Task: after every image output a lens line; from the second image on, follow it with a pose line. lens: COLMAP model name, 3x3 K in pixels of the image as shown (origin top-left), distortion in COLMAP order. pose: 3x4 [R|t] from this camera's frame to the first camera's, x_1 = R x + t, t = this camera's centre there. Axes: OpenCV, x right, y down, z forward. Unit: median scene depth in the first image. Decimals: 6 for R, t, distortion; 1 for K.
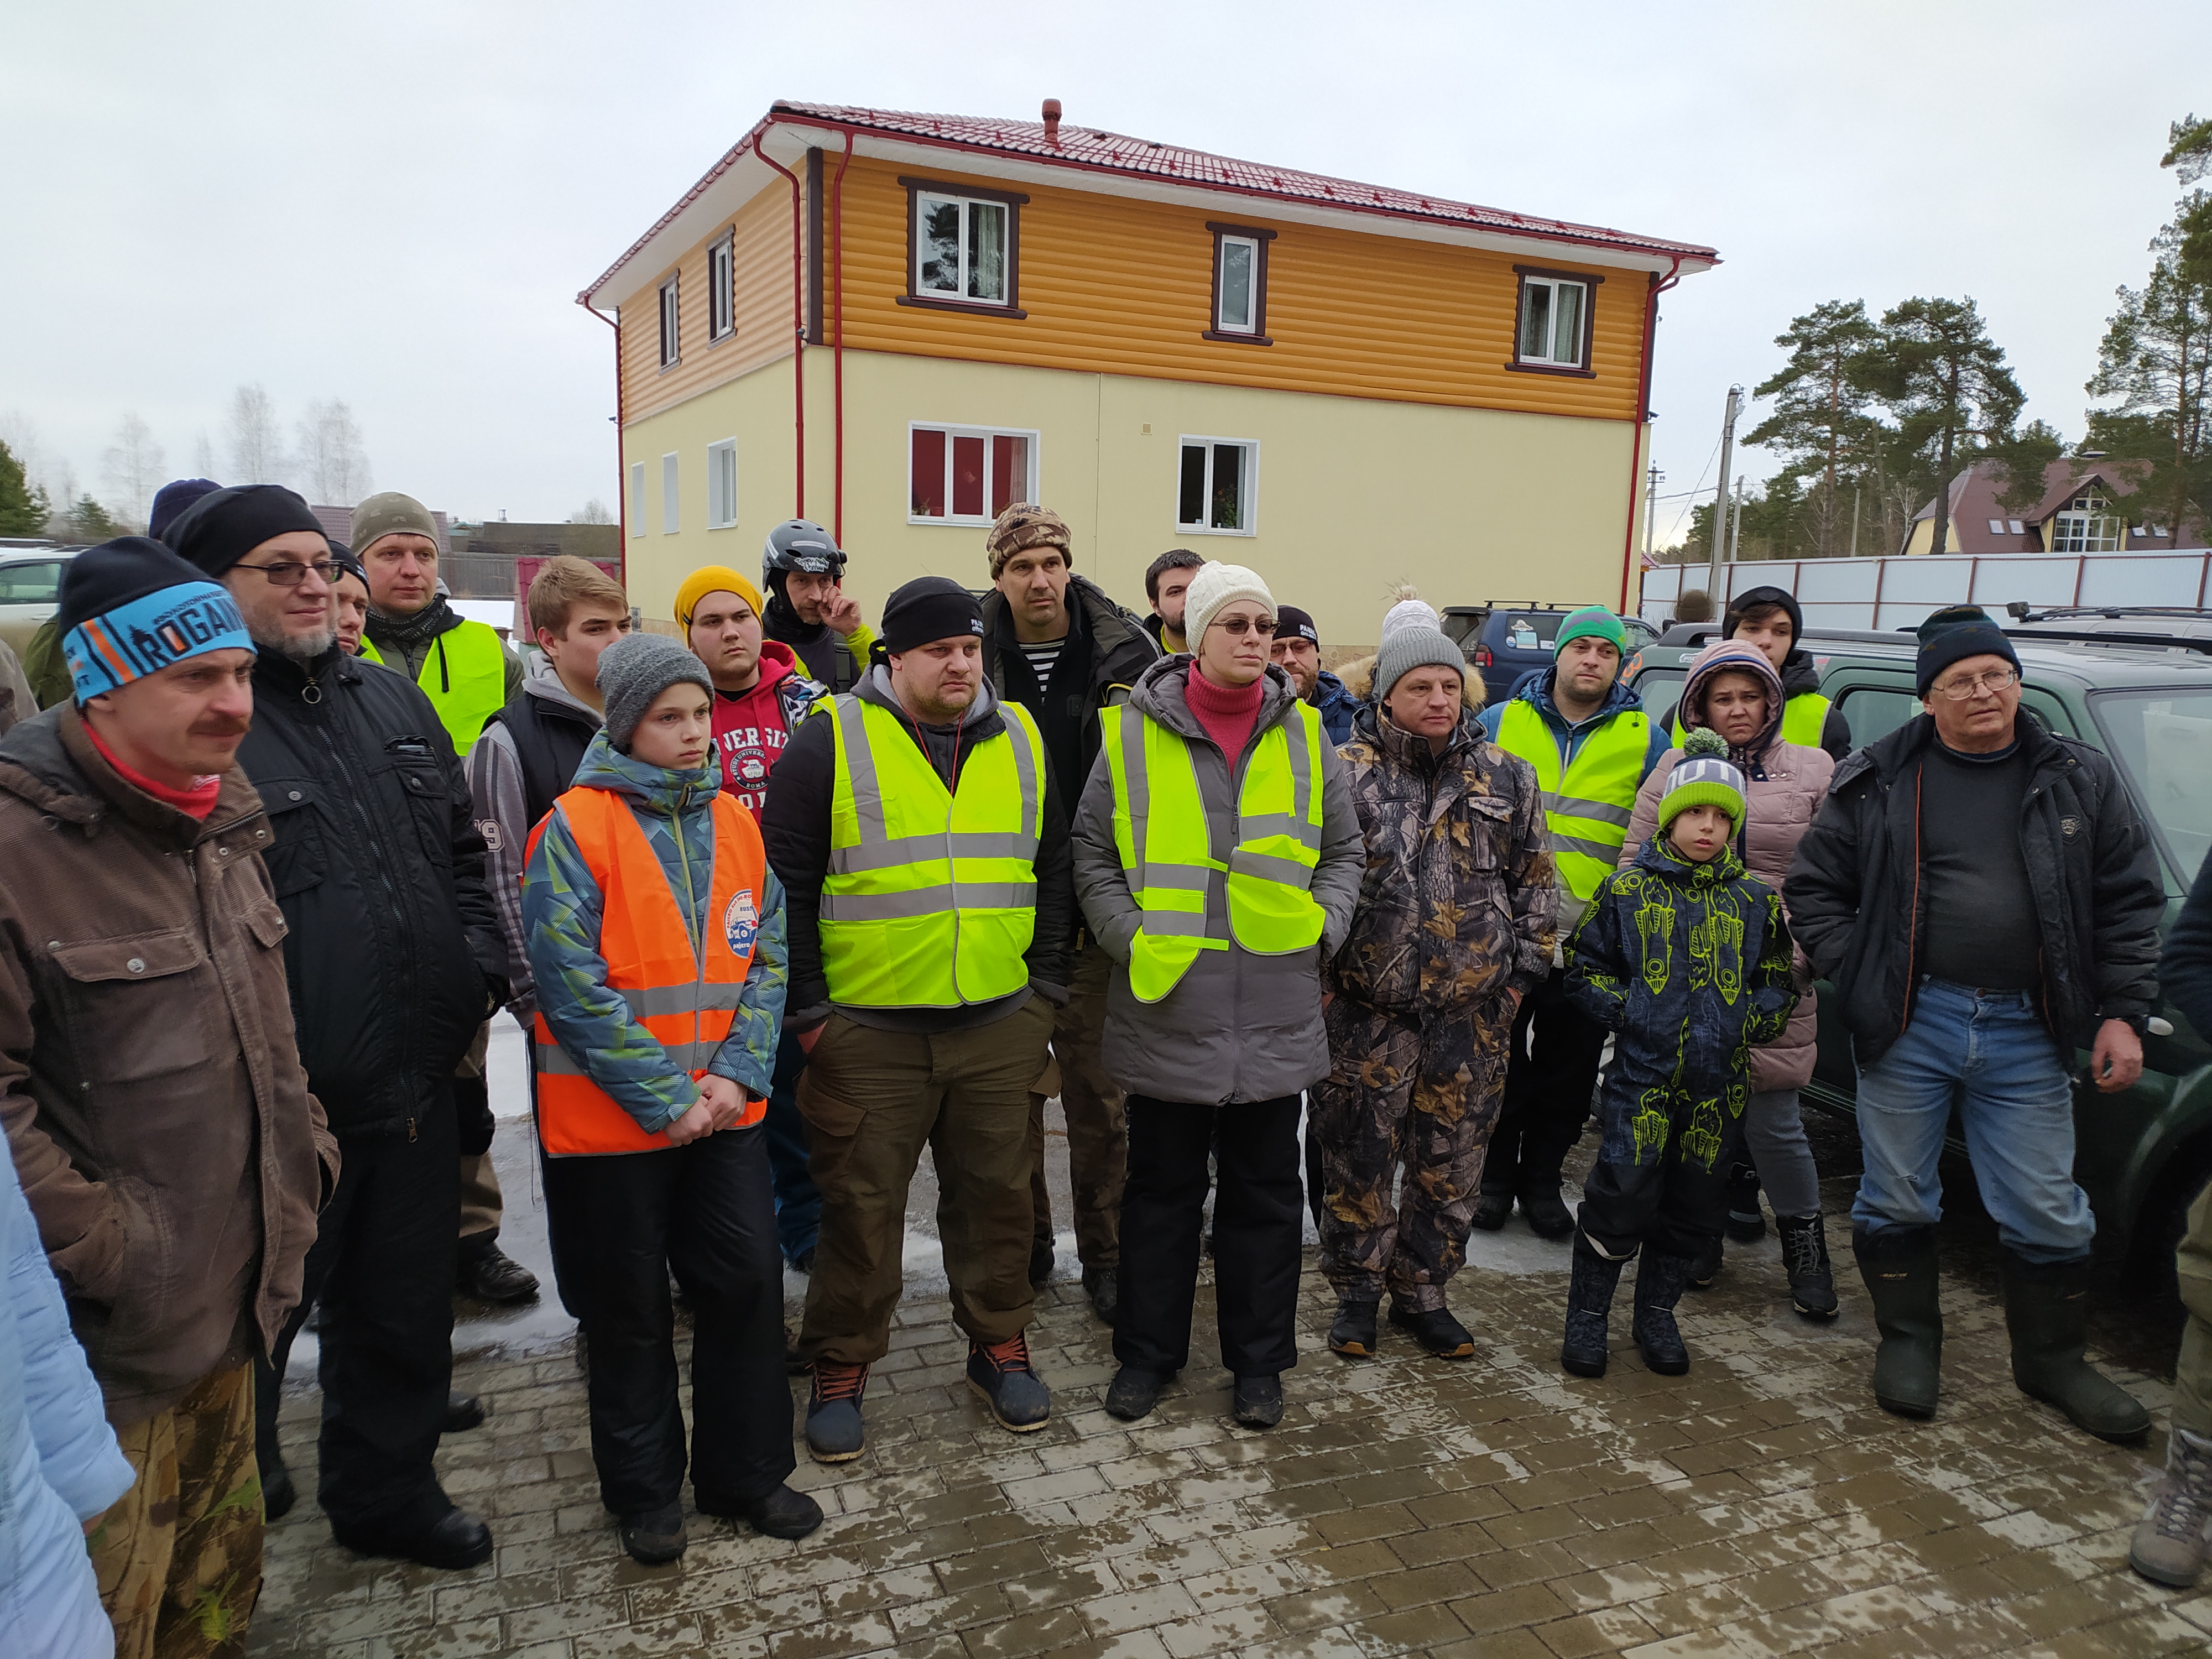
lens RADIAL K [[1661.9, 0, 1124.8], [0, 1661.9, 843.2], [0, 0, 1]] dist [0.059536, -0.062494]
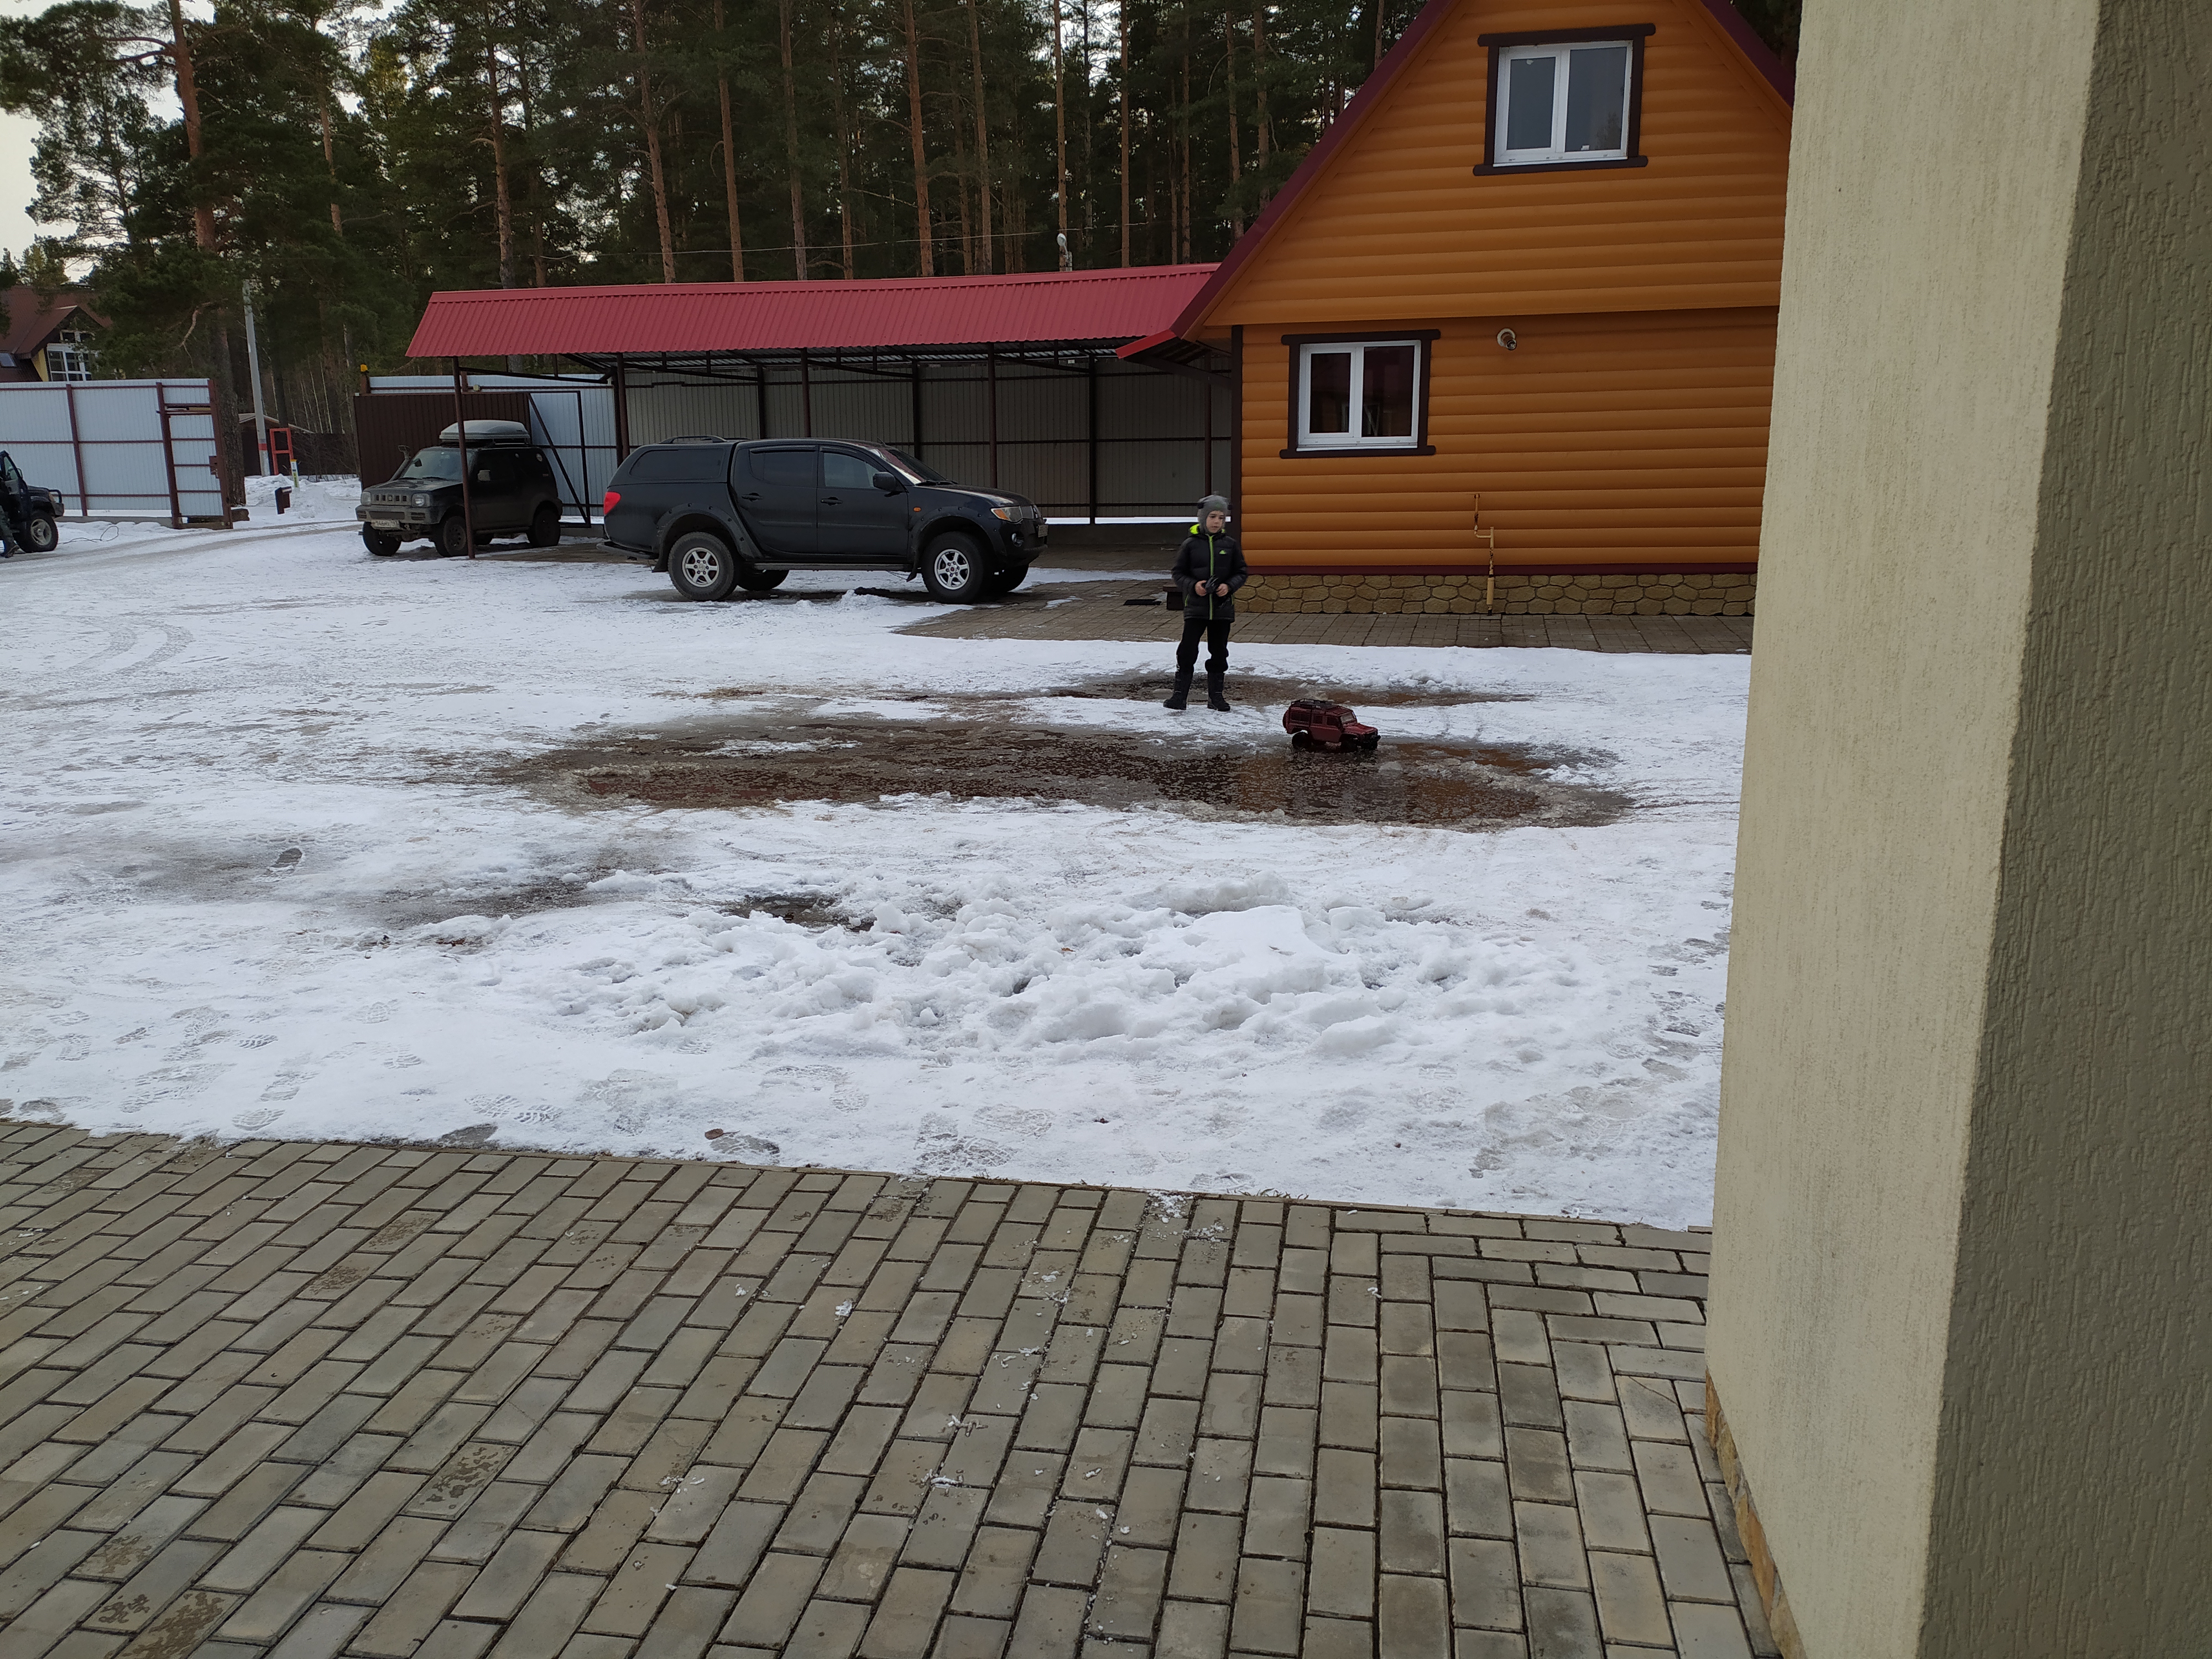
lens RADIAL K [[1648.3, 0, 1096.1], [0, 1648.3, 863.3], [0, 0, 1]] dist [0.004931, 0.006739]
pose [[0.533369, -0.236235, 0.812225, 0.737111], [0.147011, 0.971486, 0.186018, 0.129131], [-0.833010, 0.020190, 0.552890, -0.627054]]
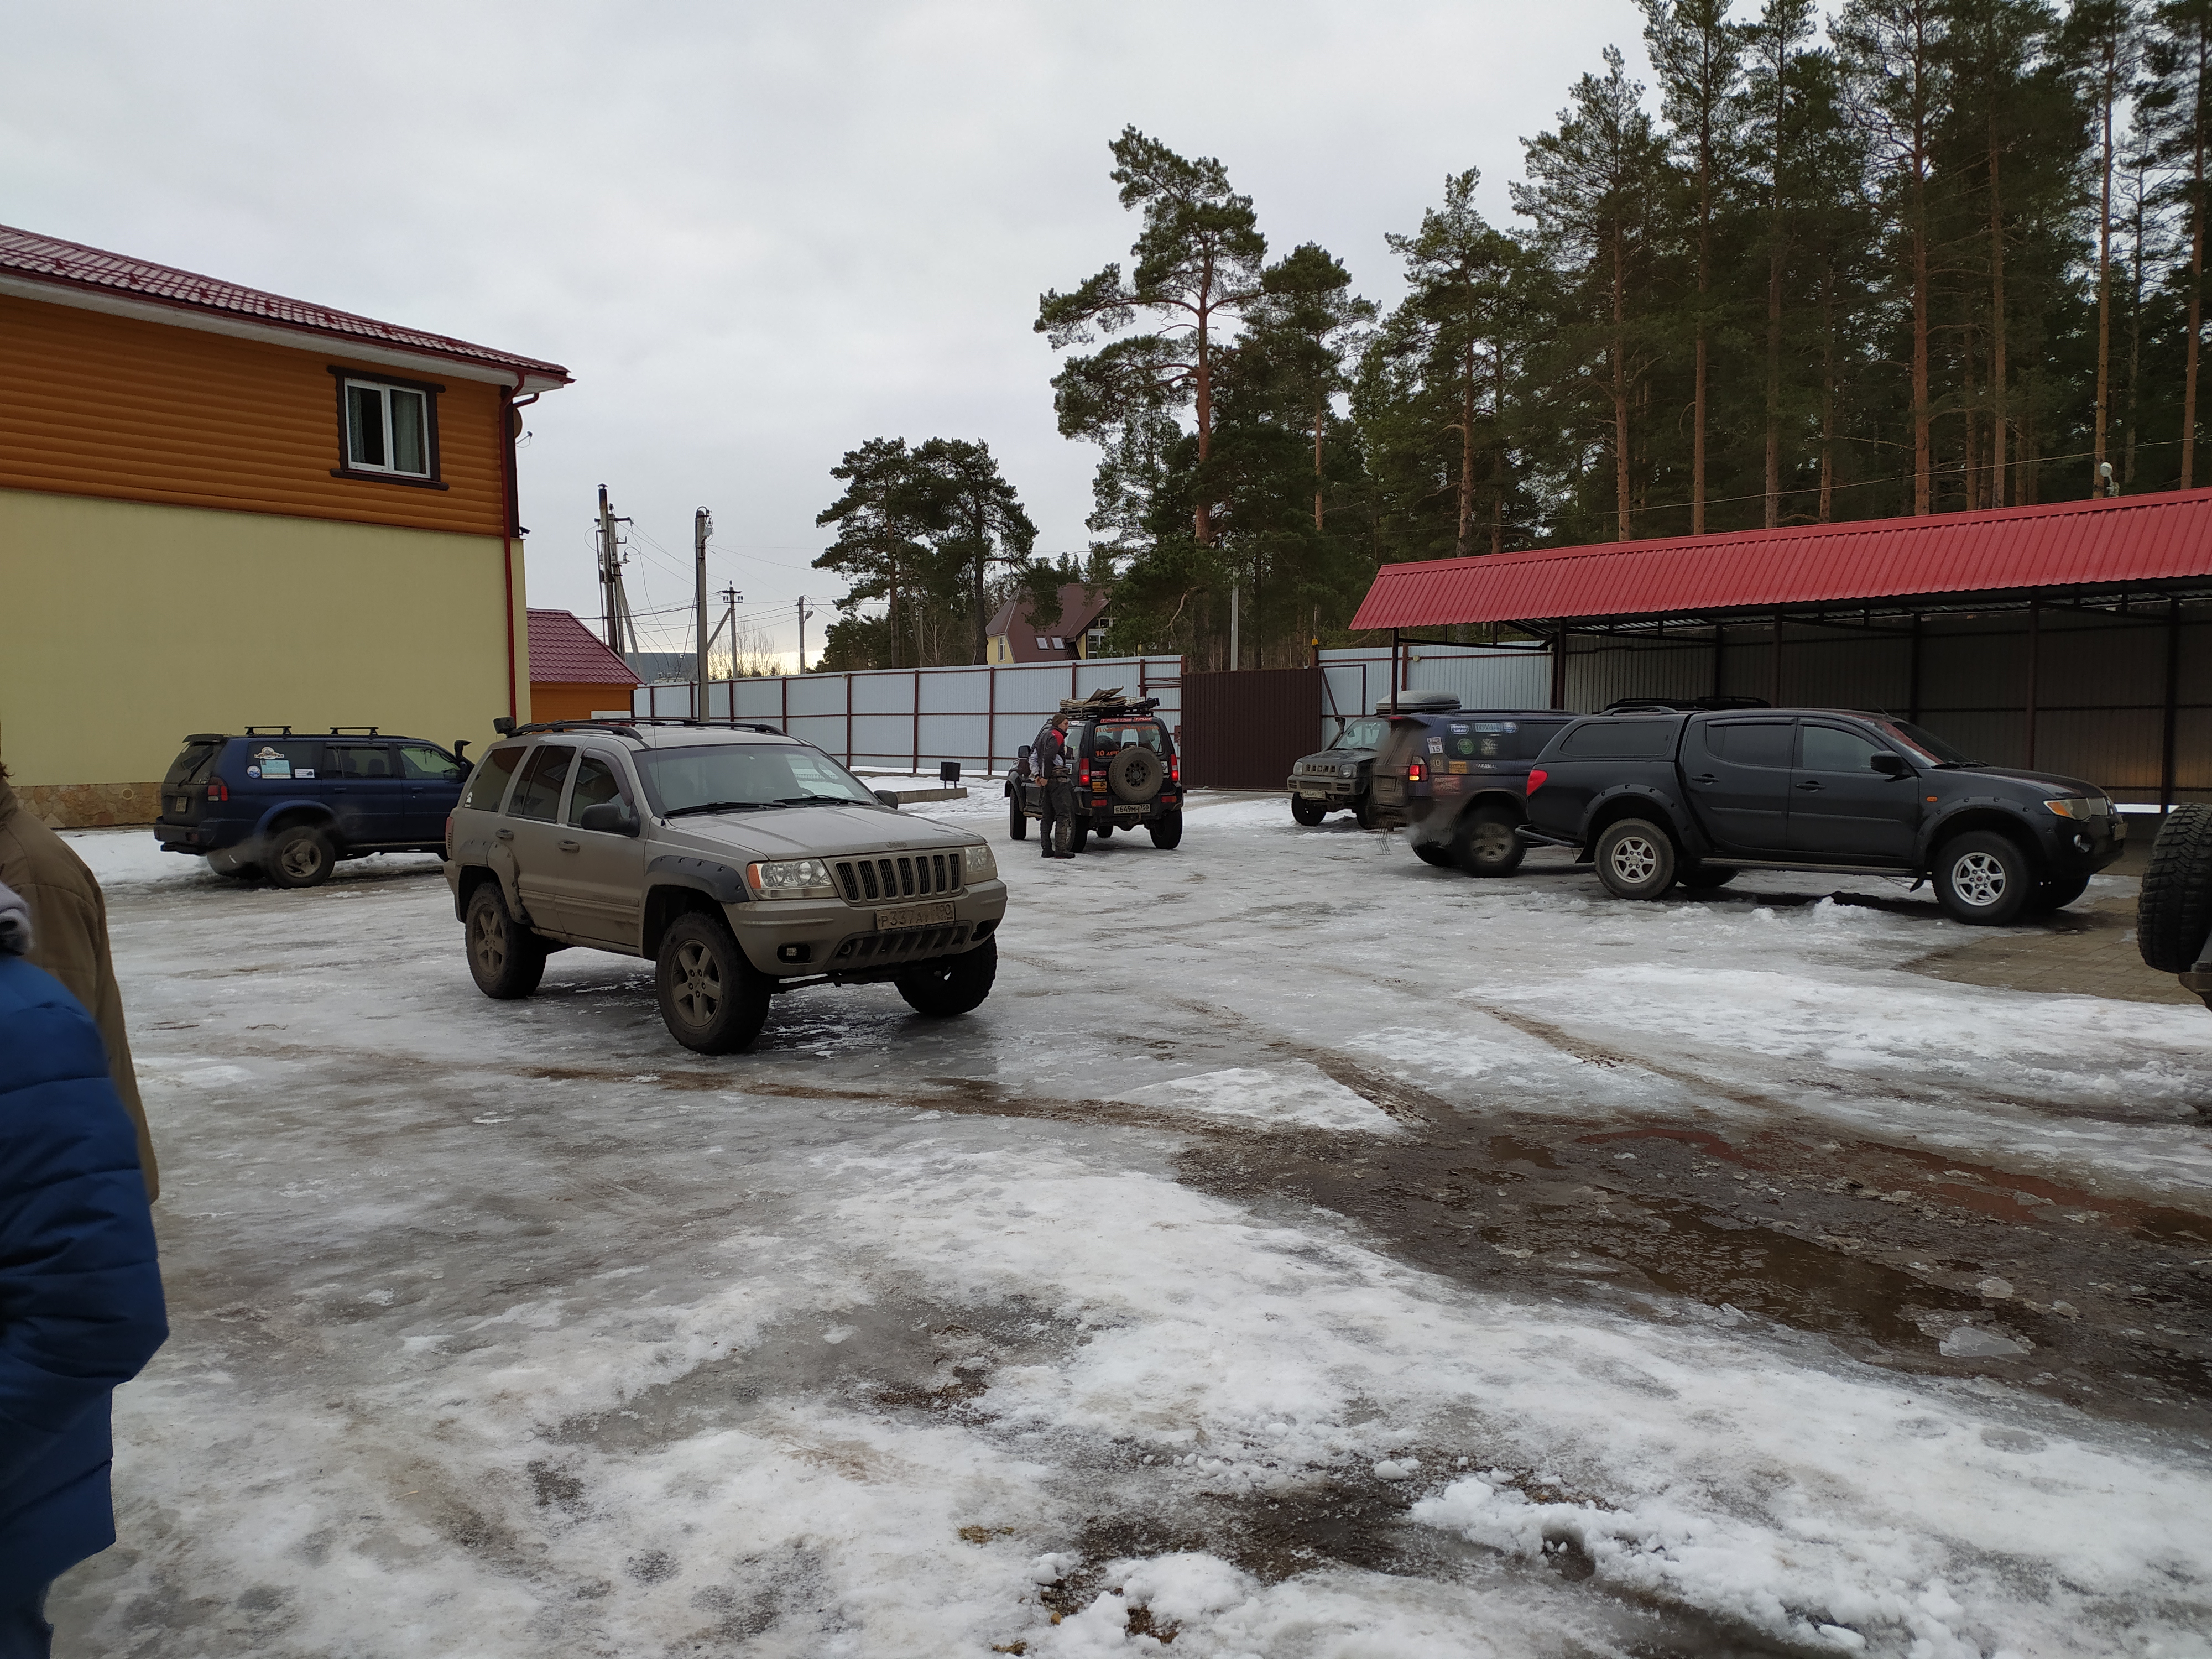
lens RADIAL K [[1630.3, 0, 1155.5], [0, 1630.3, 888.2], [0, 0, 1]] dist [0.044678, -0.000420]
pose [[0.879339, -0.083566, 0.468807, 1.296435], [0.102452, 0.994627, -0.014875, 0.024754], [-0.465045, 0.061110, 0.883175, -0.029876]]
